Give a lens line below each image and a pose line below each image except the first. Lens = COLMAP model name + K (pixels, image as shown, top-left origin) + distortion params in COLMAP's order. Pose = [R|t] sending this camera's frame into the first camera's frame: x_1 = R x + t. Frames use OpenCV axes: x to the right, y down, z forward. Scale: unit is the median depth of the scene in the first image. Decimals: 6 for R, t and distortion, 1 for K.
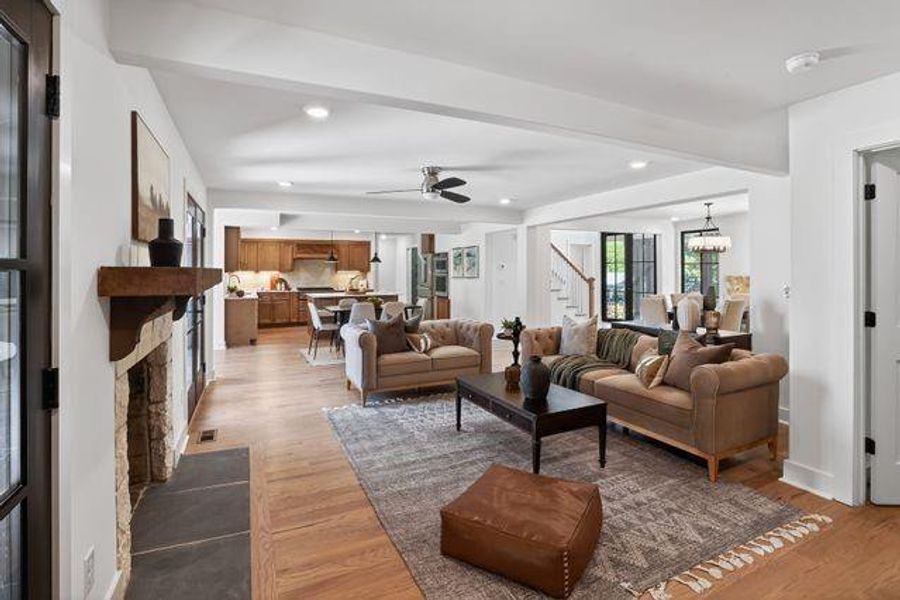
lens RADIAL K [[426.5, 0, 446.1], [0, 426.5, 267.9], [0, 0, 1]] dist [-0.038768, 0.000212]
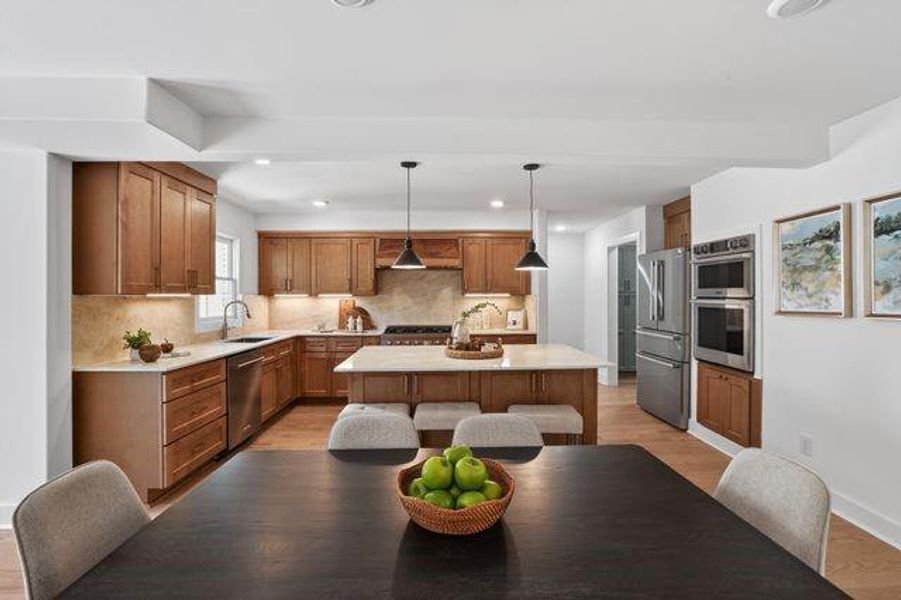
lens RADIAL K [[416.0, 0, 447.3], [0, 416.0, 292.5], [0, 0, 1]] dist [-0.058200, 0.021857]
pose [[0.907950, -0.003160, -0.419067, -0.086412], [0.003843, 0.999992, 0.000785, 0.007057], [0.419061, -0.002323, 0.907955, 0.688926]]
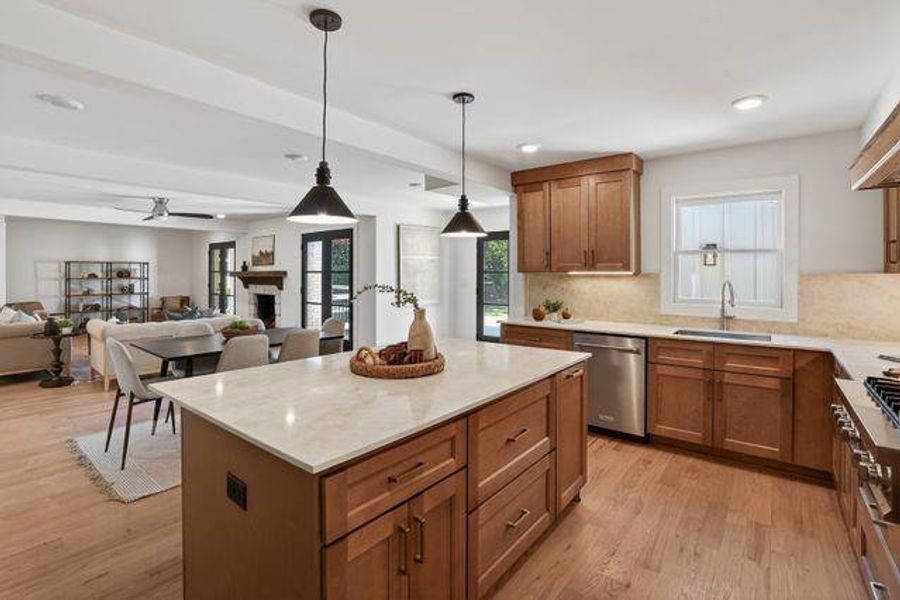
lens RADIAL K [[424.2, 0, 446.9], [0, 424.2, 271.9], [0, 0, 1]] dist [-0.050463, 0.012628]
pose [[-0.903287, -0.002758, -0.429028, -0.141506], [0.001951, 0.999943, -0.010537, 0.011960], [0.429032, -0.010355, -0.903230, 1.244815]]
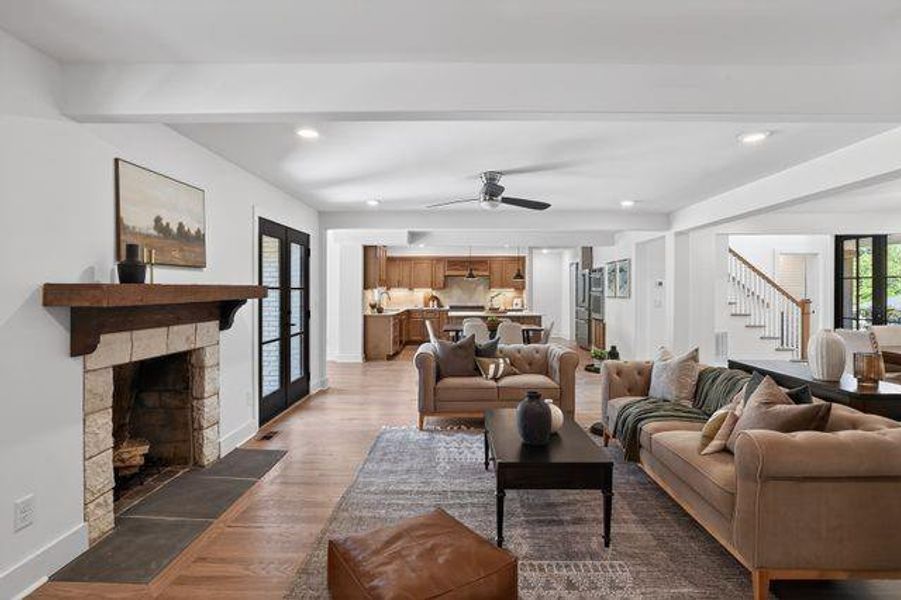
lens RADIAL K [[463.4, 0, 452.6], [0, 463.4, 288.9], [0, 0, 1]] dist [-0.029371, 0.002004]
pose [[0.899621, 0.003169, -0.436659, 0.151502], [-0.000226, 0.999977, 0.006791, 0.000617], [0.436671, -0.006011, 0.899601, 0.042537]]
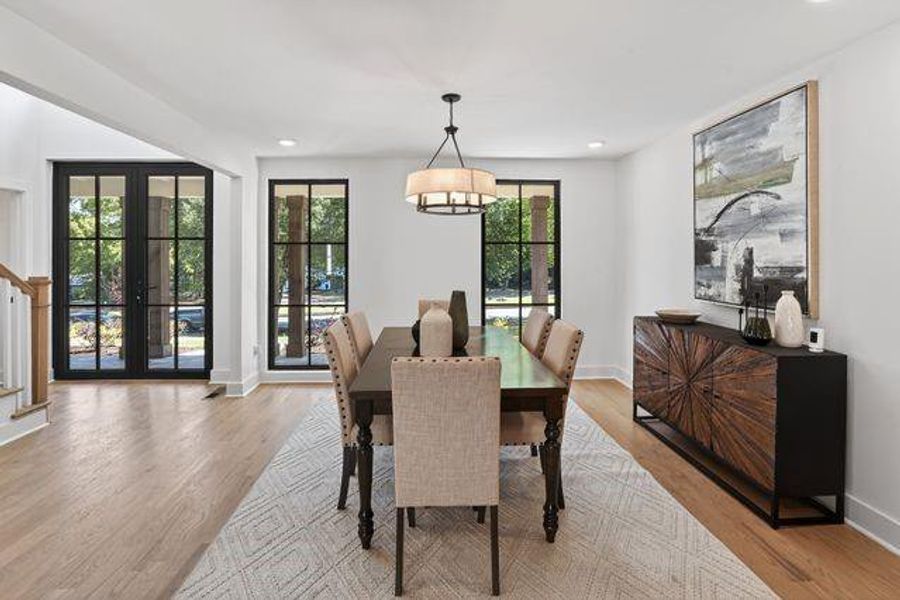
lens RADIAL K [[422.0, 0, 448.2], [0, 422.0, 283.3], [0, 0, 1]] dist [-0.037590, 0.000961]
pose [[0.367461, -0.056299, 0.928333, 0.172196], [-0.002222, 0.998110, 0.061410, 0.007024], [-0.930036, -0.024629, 0.366641, 0.619071]]
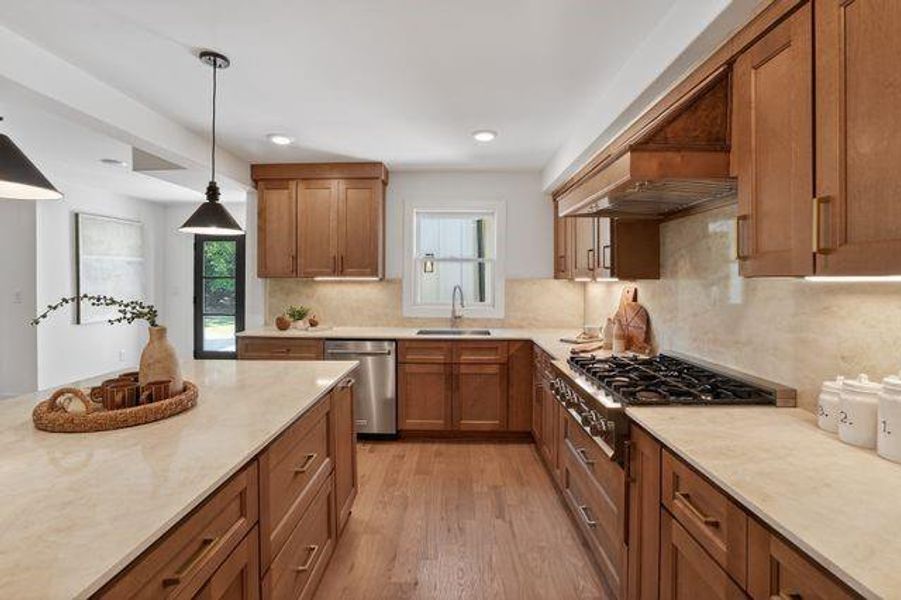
lens RADIAL K [[422.5, 0, 448.7], [0, 422.5, 283.3], [0, 0, 1]] dist [-0.037590, 0.000961]
pose [[-0.455394, 0.006492, -0.890266, -0.131505], [0.003911, 0.999978, 0.005292, 0.011729], [0.890281, -0.001072, -0.455409, 1.210454]]
